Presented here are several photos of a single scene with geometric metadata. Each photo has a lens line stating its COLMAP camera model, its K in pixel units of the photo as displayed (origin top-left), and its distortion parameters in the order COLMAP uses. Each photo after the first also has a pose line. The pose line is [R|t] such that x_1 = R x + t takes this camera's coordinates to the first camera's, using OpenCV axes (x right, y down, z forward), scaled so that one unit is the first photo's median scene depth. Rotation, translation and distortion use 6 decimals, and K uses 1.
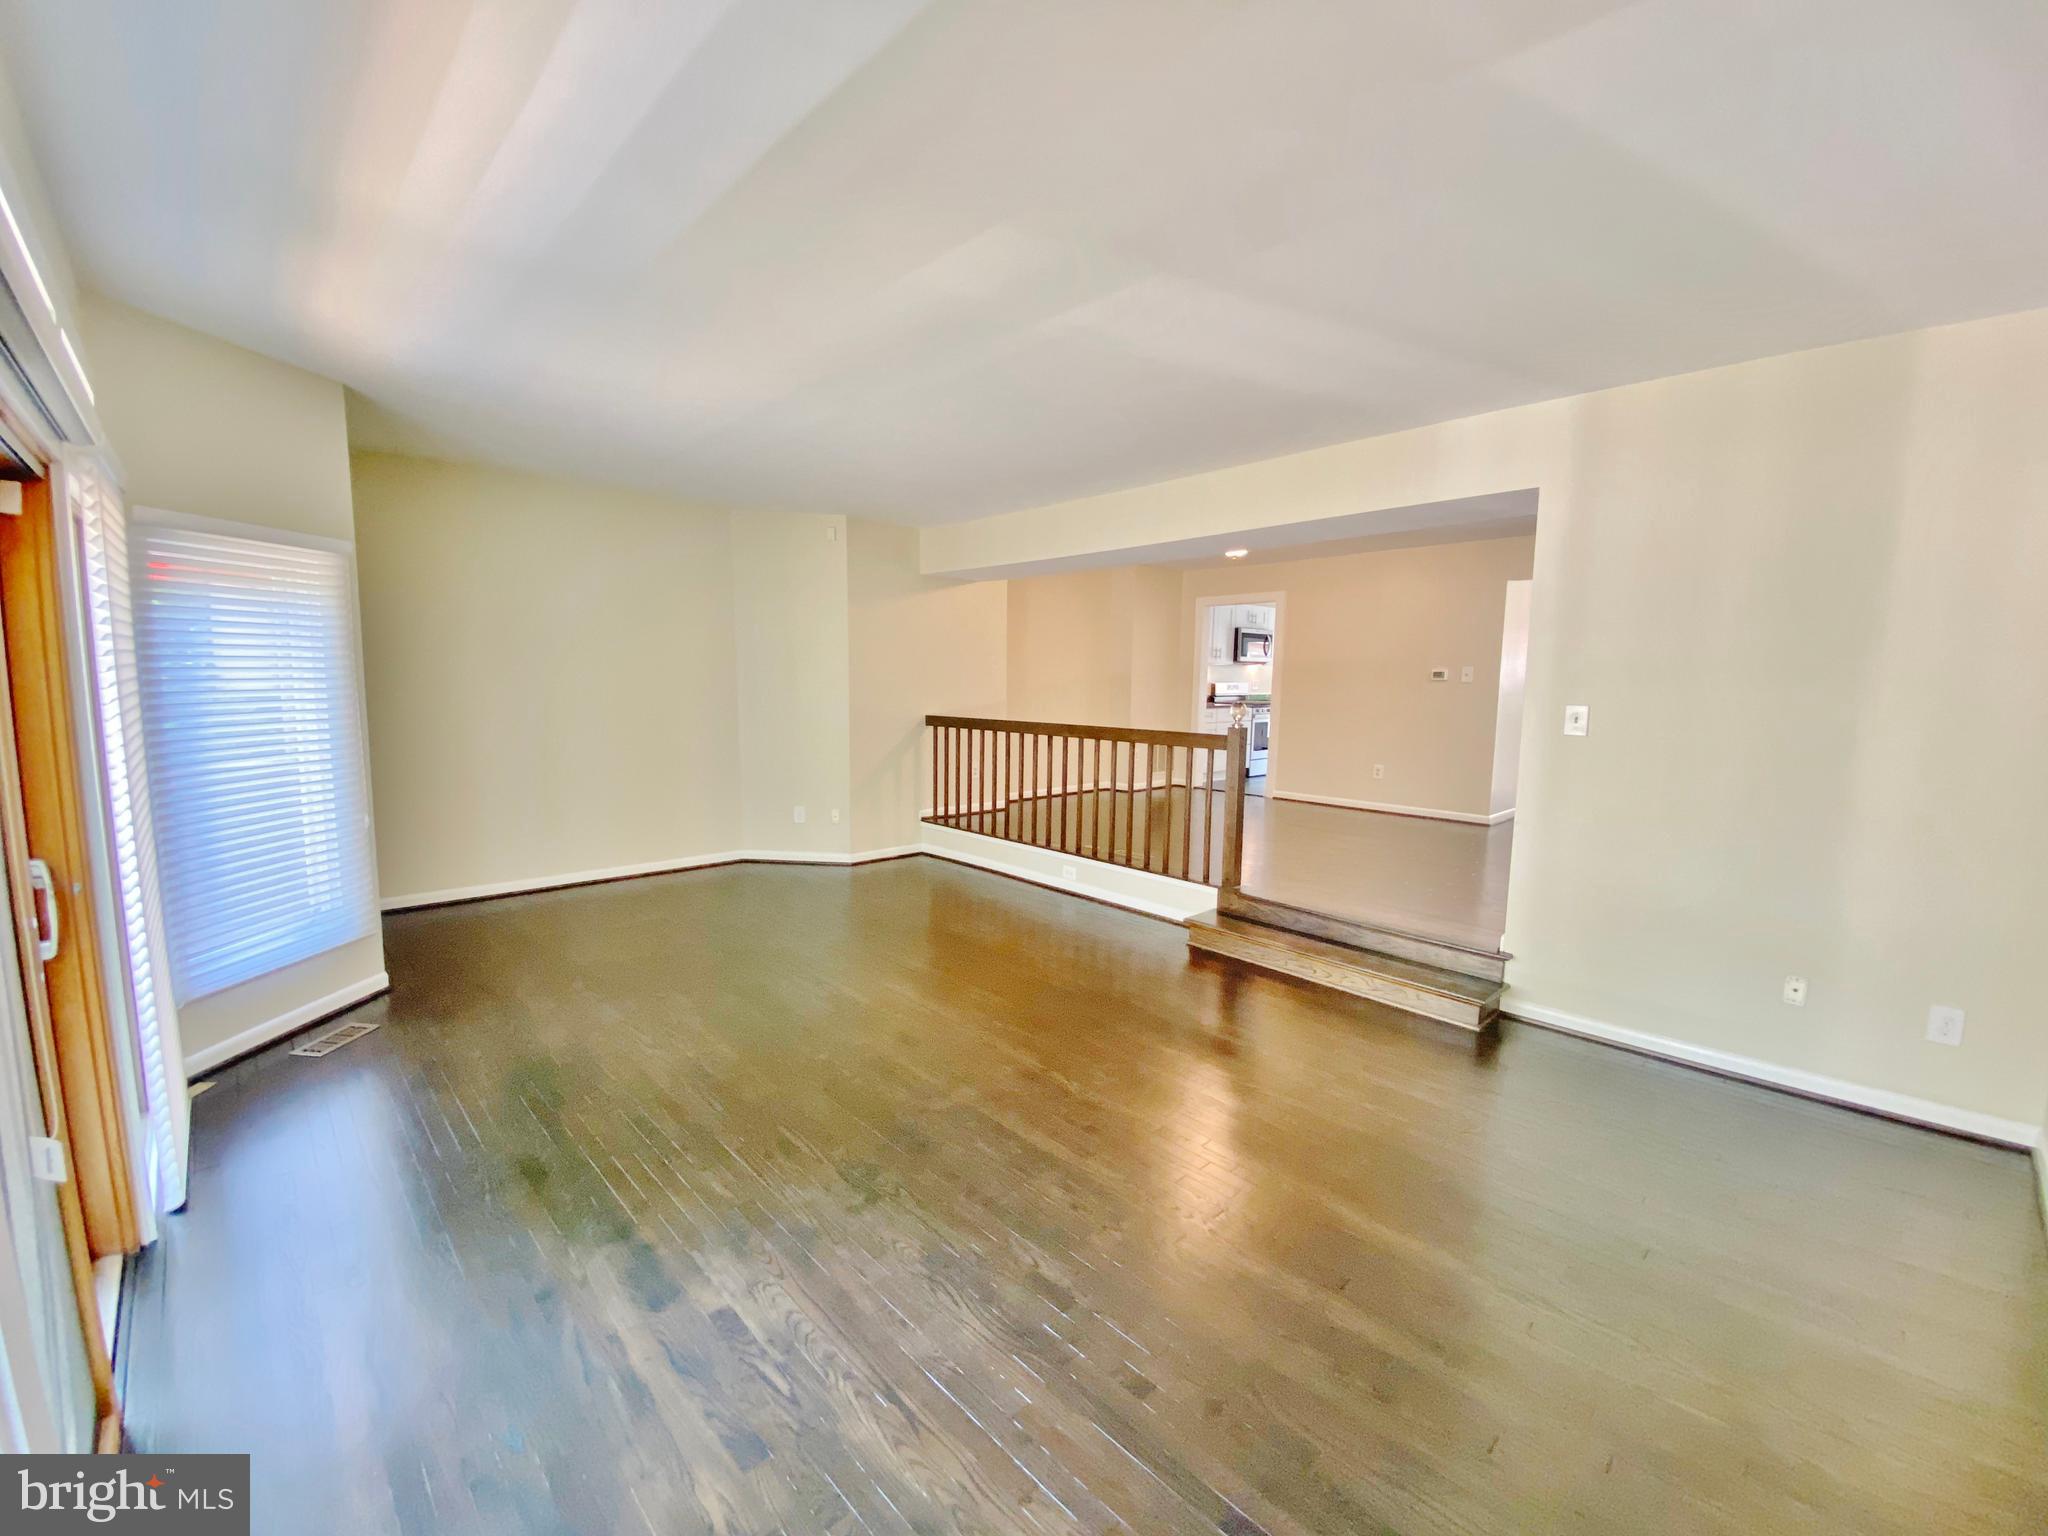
lens RADIAL K [[836.4, 0, 1027.8], [0, 836.4, 770.9], [0, 0, 1]] dist [0.058060, -0.043399]
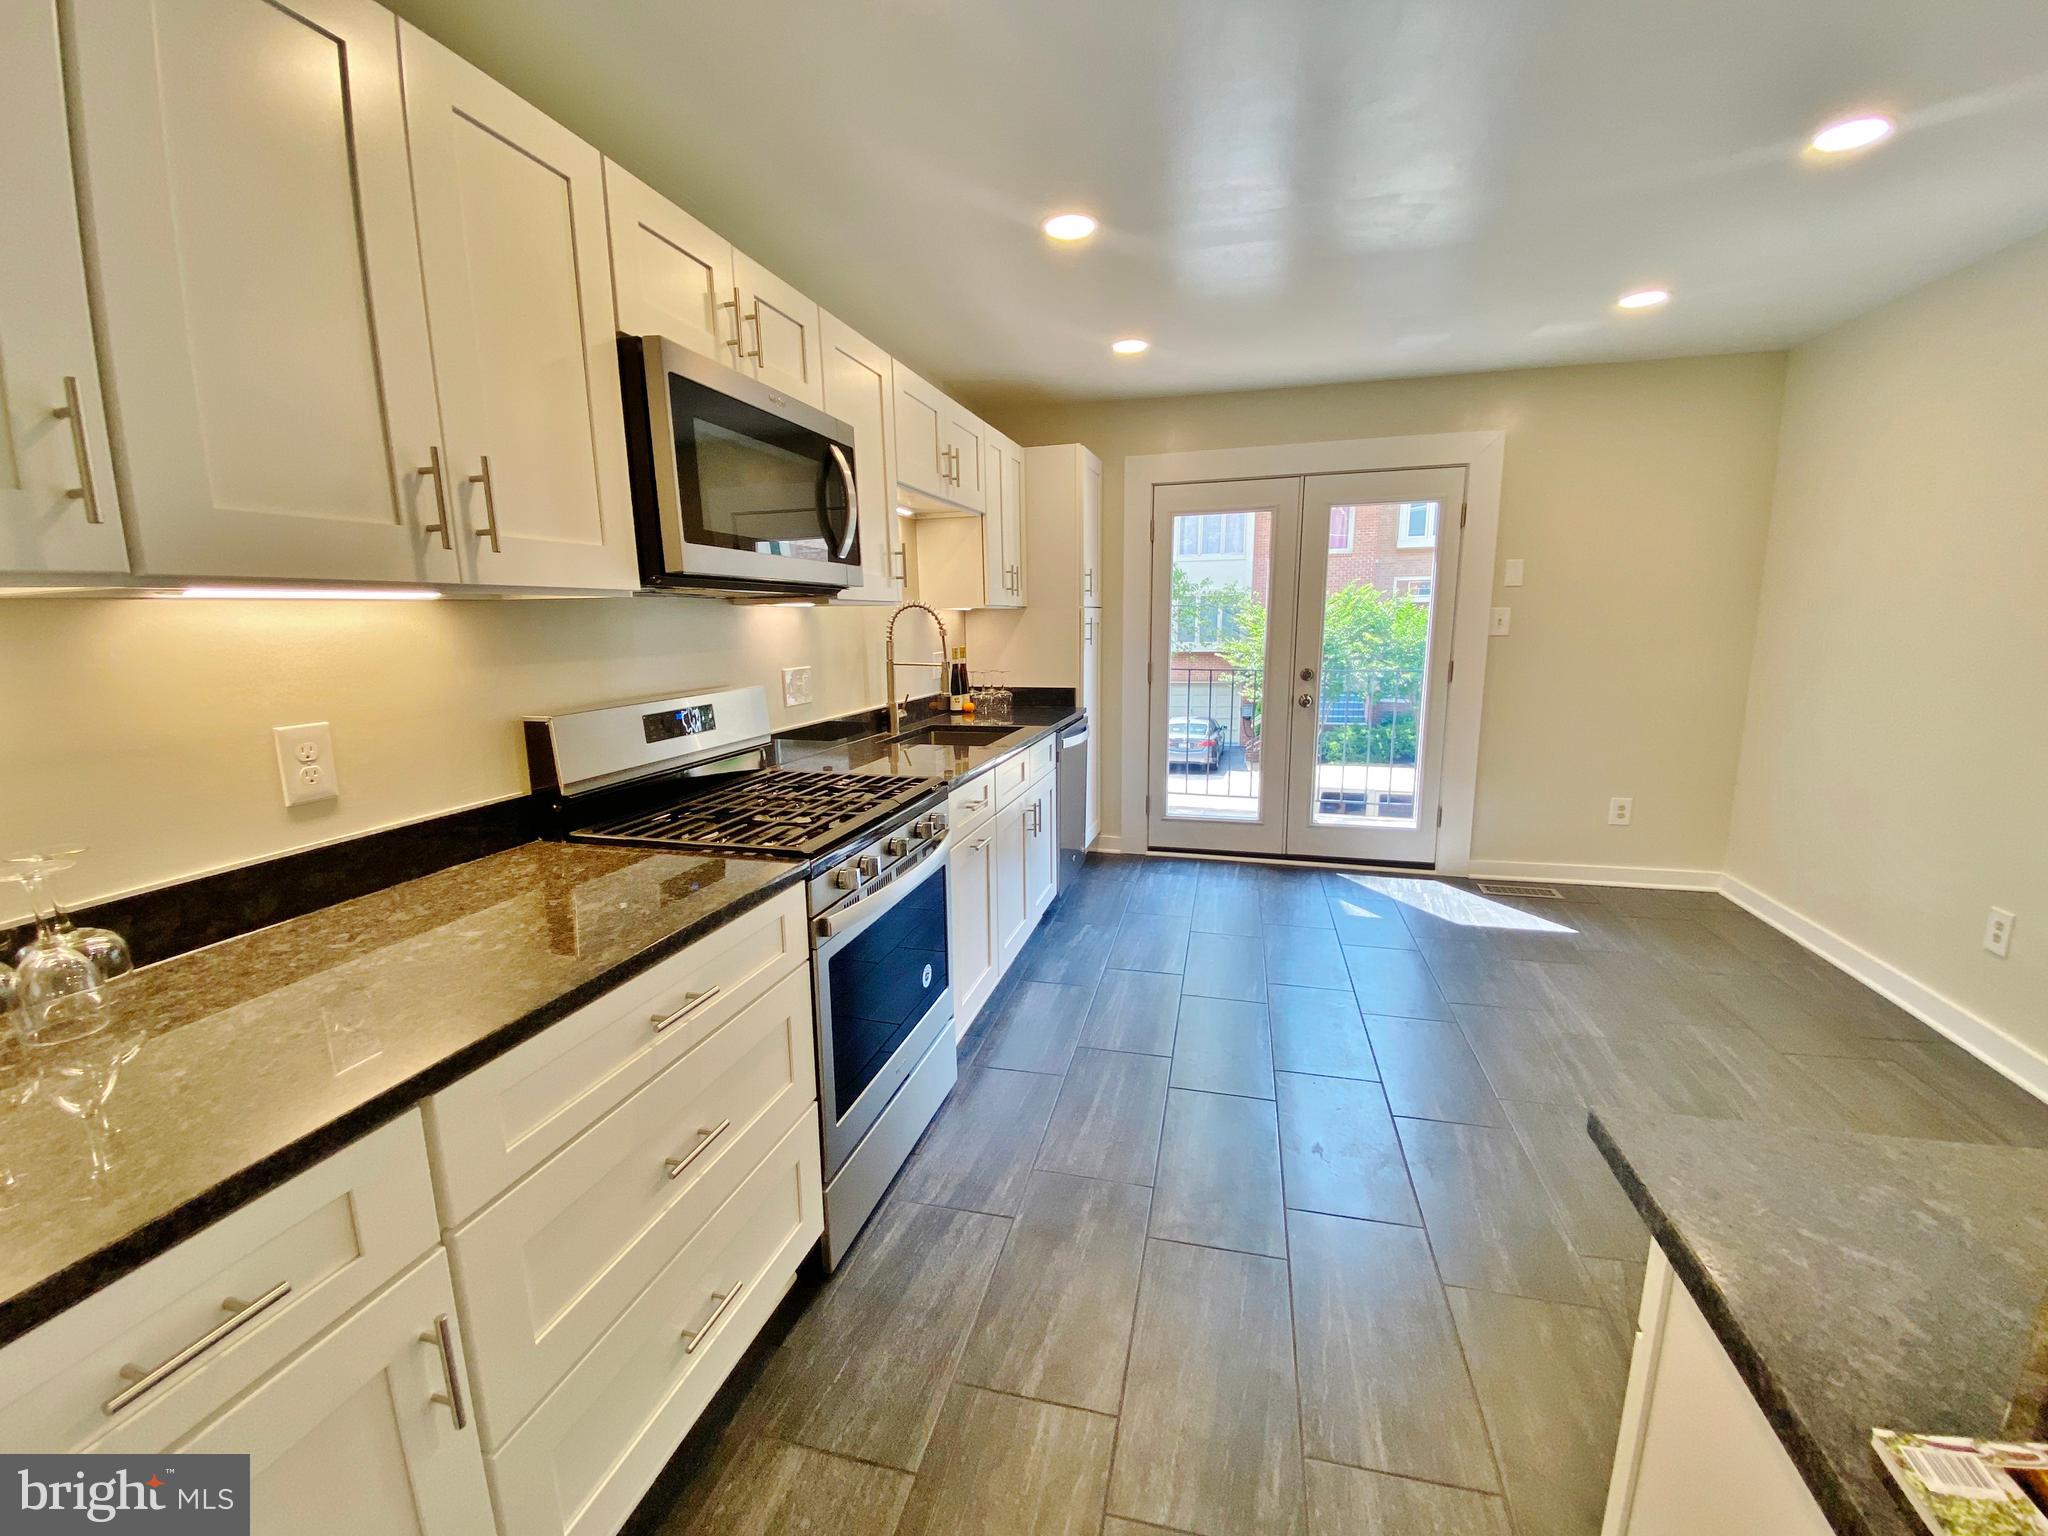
lens RADIAL K [[836.4, 0, 1027.8], [0, 836.4, 770.9], [0, 0, 1]] dist [0.058060, -0.043399]
pose [[0.859745, -0.115395, 0.497517, 0.226205], [0.080263, 0.992564, 0.091515, -0.105214], [-0.504378, -0.038747, 0.862613, 0.840743]]
